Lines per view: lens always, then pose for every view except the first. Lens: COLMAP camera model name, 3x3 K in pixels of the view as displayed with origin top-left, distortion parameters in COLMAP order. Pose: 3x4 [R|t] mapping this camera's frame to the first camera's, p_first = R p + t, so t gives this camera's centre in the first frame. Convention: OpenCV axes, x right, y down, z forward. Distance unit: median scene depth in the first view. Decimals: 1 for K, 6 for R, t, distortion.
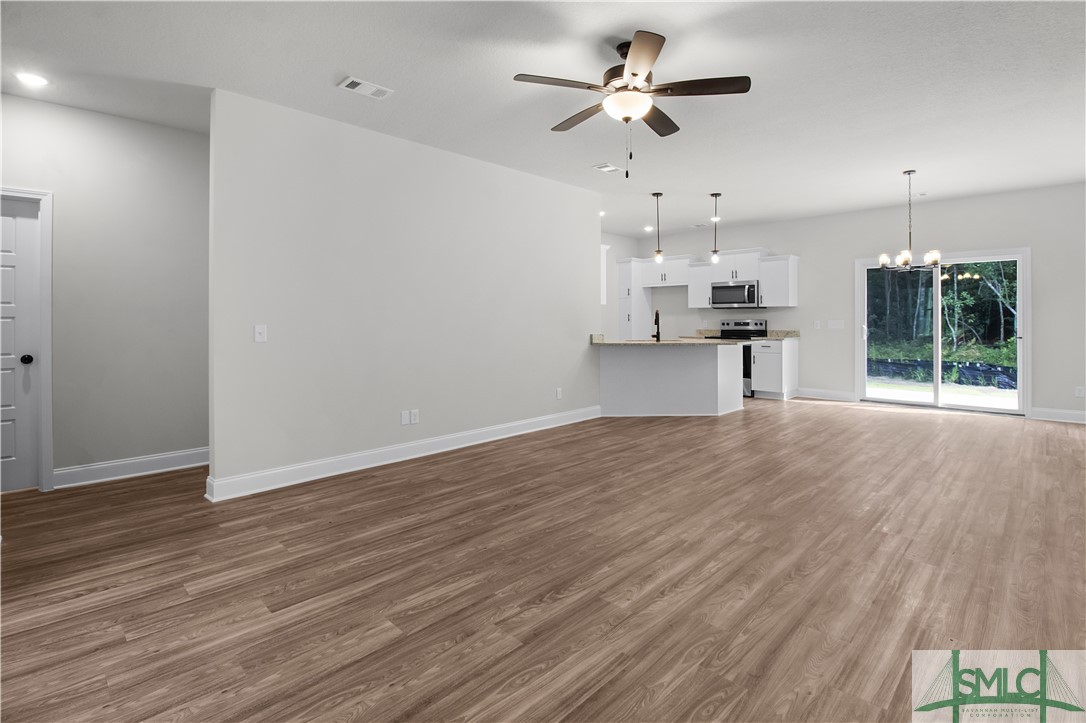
lens RADIAL K [[511.0, 0, 548.0], [0, 511.0, 318.5], [0, 0, 1]] dist [-0.006265, -0.009030]
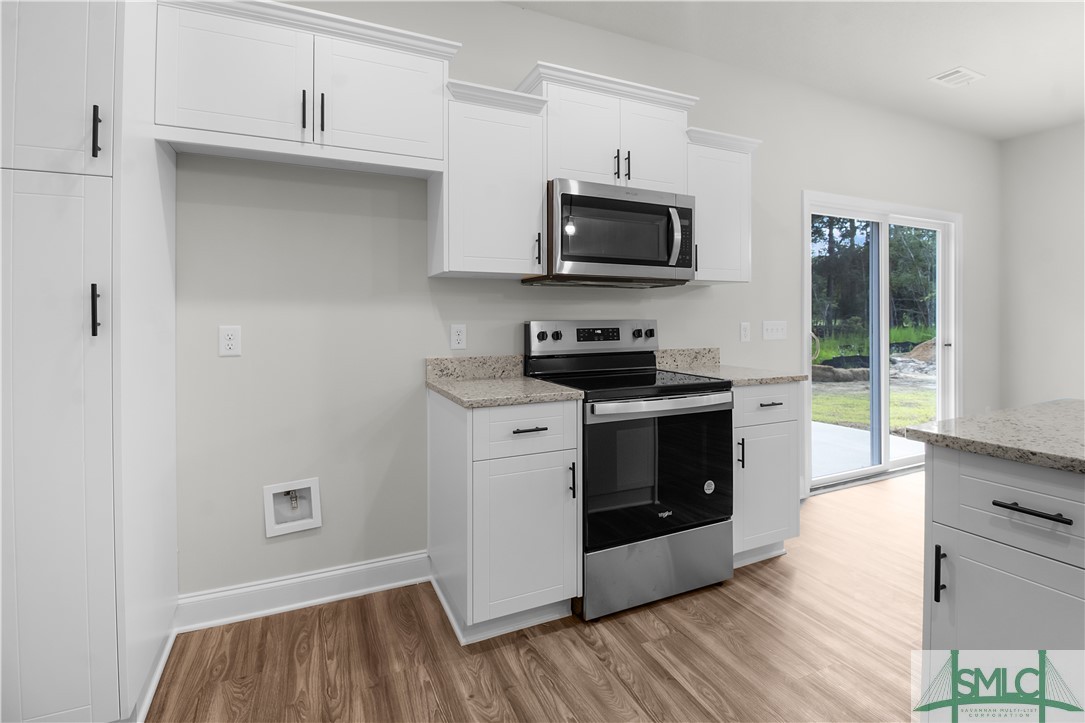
lens RADIAL K [[510.5, 0, 548.4], [0, 510.5, 319.9], [0, 0, 1]] dist [-0.006265, -0.009030]
pose [[0.341418, 0.000453, 0.939911, 0.100653], [0.002741, 0.999995, -0.001477, 0.003129], [-0.939907, 0.003080, 0.341415, 1.213142]]
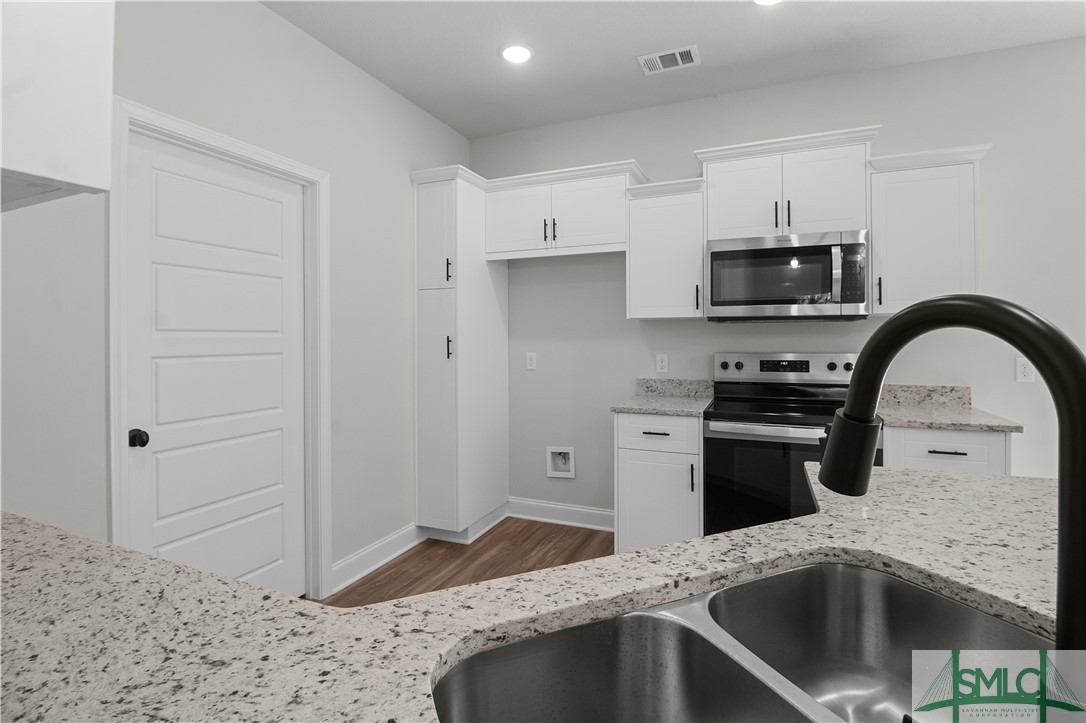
lens RADIAL K [[511.0, 0, 554.8], [0, 511.0, 338.1], [0, 0, 1]] dist [-0.006265, -0.009030]
pose [[0.927594, -0.002931, 0.373579, 0.143769], [0.001795, 0.999993, 0.003388, -0.012195], [-0.373586, -0.002472, 0.927592, 0.973393]]
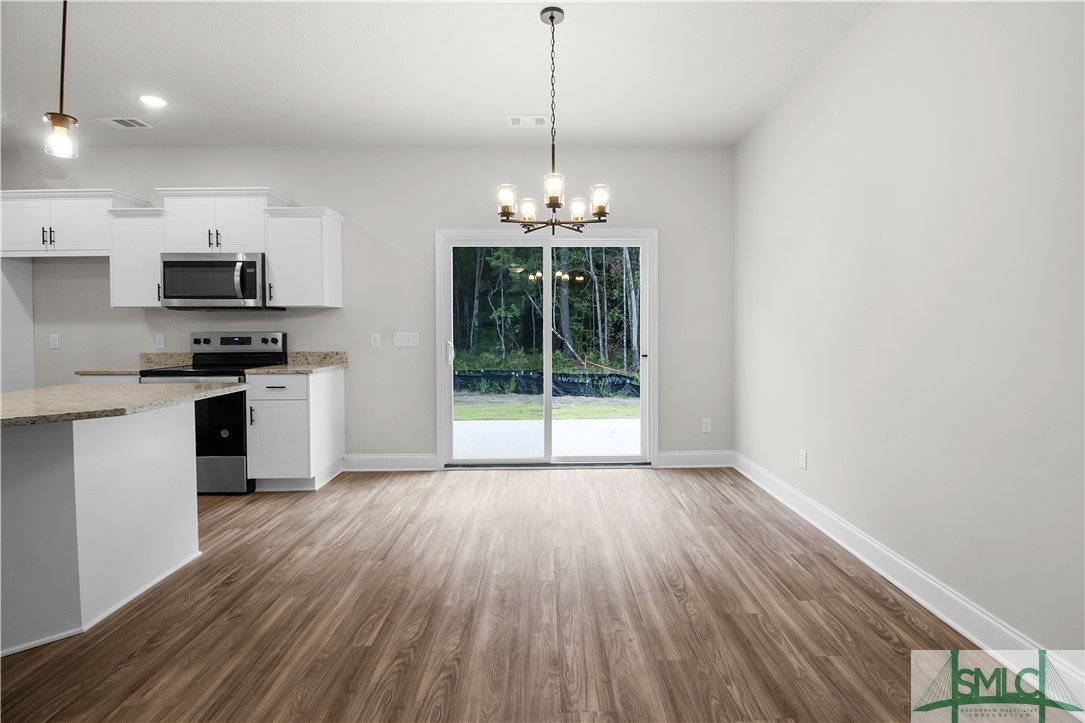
lens RADIAL K [[510.5, 0, 554.3], [0, 510.5, 339.3], [0, 0, 1]] dist [-0.006265, -0.009030]
pose [[0.695949, -0.016778, 0.717895, 0.313711], [0.002116, 0.999771, 0.021314, -0.000936], [-0.718088, -0.013314, 0.695825, 0.561484]]
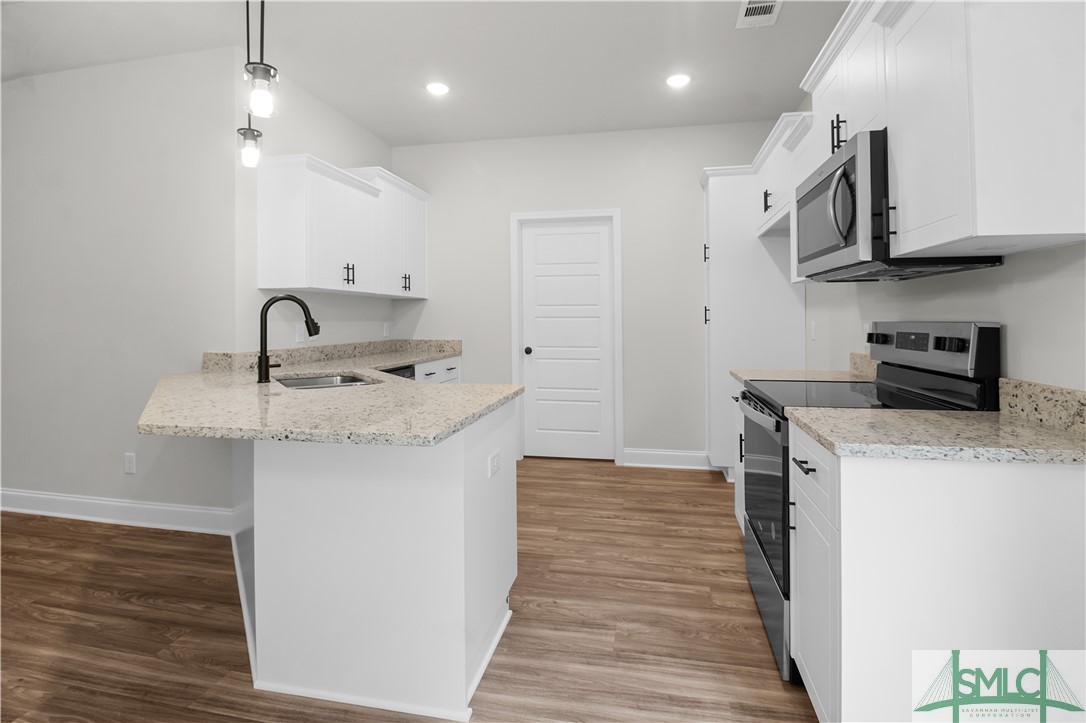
lens RADIAL K [[511.0, 0, 554.9], [0, 511.0, 318.9], [0, 0, 1]] dist [-0.006265, -0.009030]
pose [[0.559506, 0.002548, -0.828822, 0.629912], [0.003016, 0.999982, 0.005111, -0.000818], [0.828821, -0.005359, 0.559489, 0.974151]]
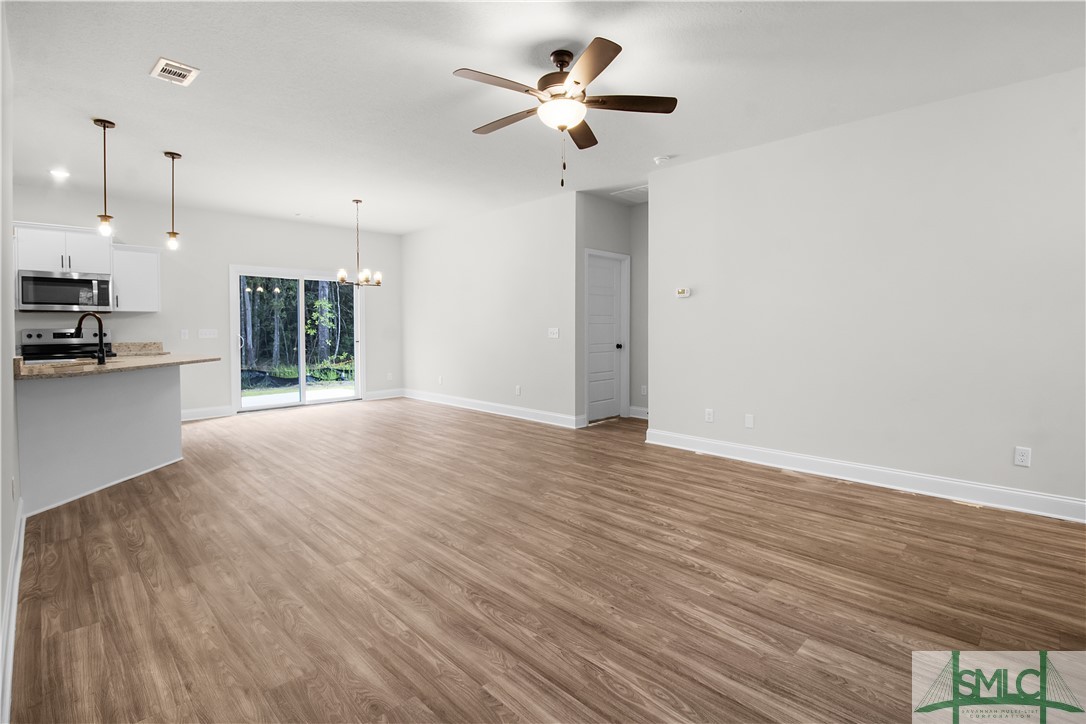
lens RADIAL K [[511.0, 0, 553.6], [0, 511.0, 339.5], [0, 0, 1]] dist [-0.006265, -0.009030]
pose [[-0.000864, -0.023994, 0.999712, -0.389592], [0.001106, 0.999711, 0.023995, 0.001182], [-0.999999, 0.001126, -0.000837, 0.460185]]
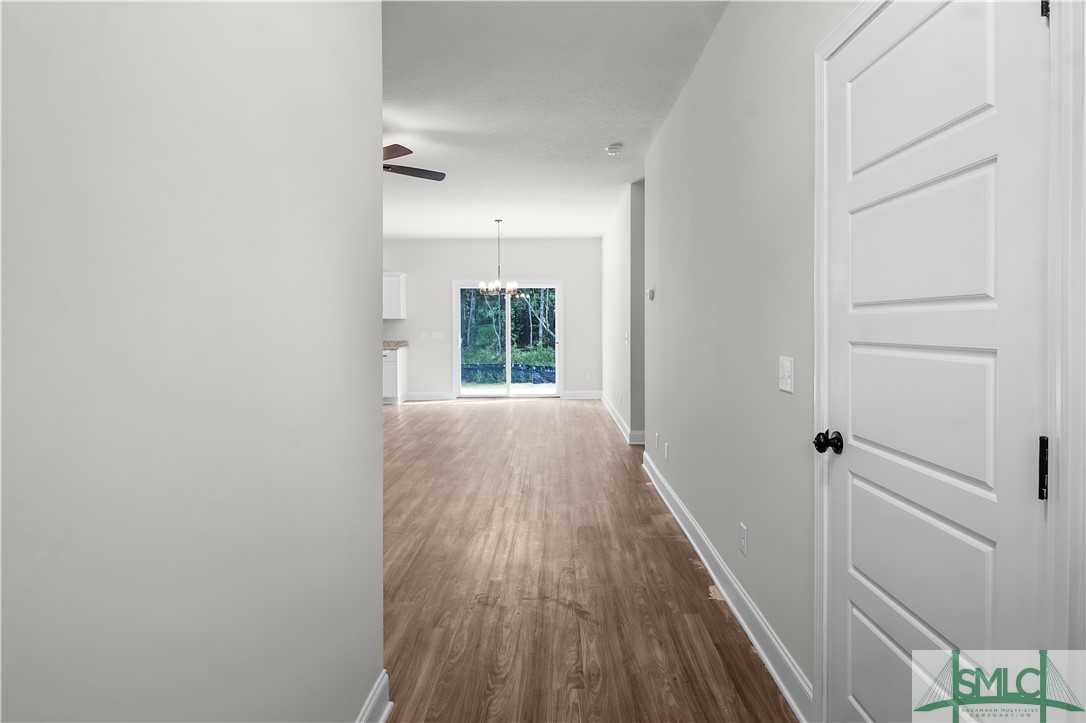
lens RADIAL K [[617.5, 0, 542.7], [0, 617.5, 324.6], [0, 0, 1]] dist [-0.008960, 0.000197]
pose [[0.724239, -0.003092, 0.689542, -0.270516], [0.003988, 0.999992, 0.000294, -0.012215], [-0.689538, 0.002537, 0.724245, -0.213683]]
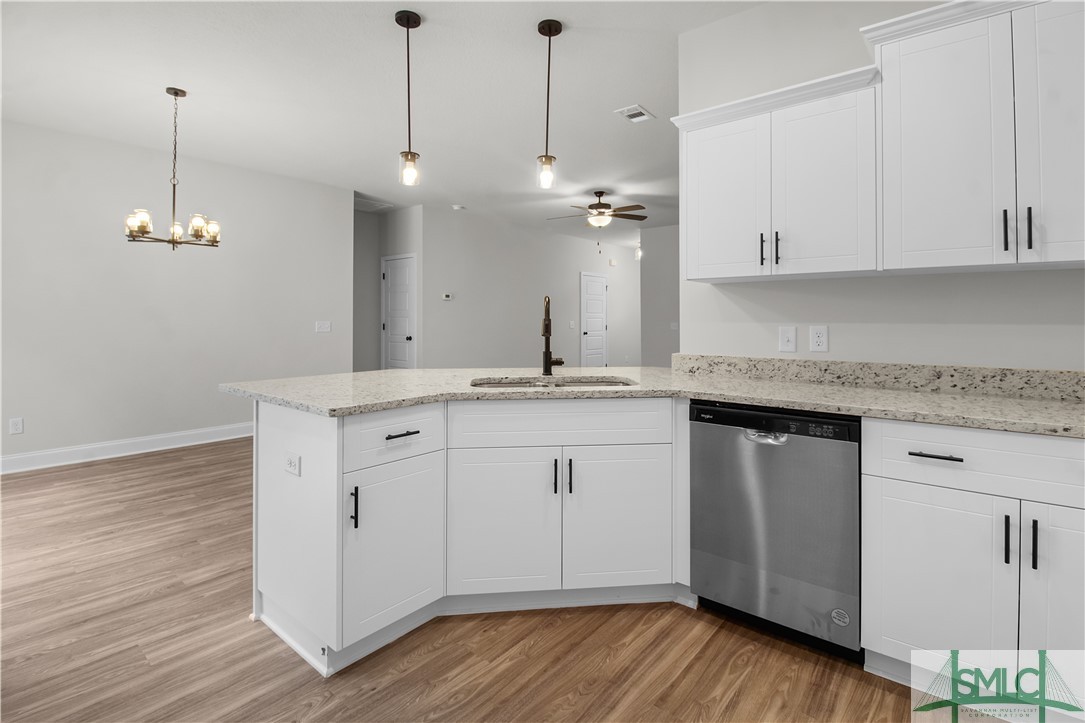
lens RADIAL K [[510.5, 0, 557.2], [0, 510.5, 318.1], [0, 0, 1]] dist [-0.006265, -0.009030]
pose [[-0.994508, 0.003416, -0.104604, 0.249614], [0.004020, 0.999976, -0.005563, 0.001859], [0.104583, -0.005953, -0.994498, 1.412859]]
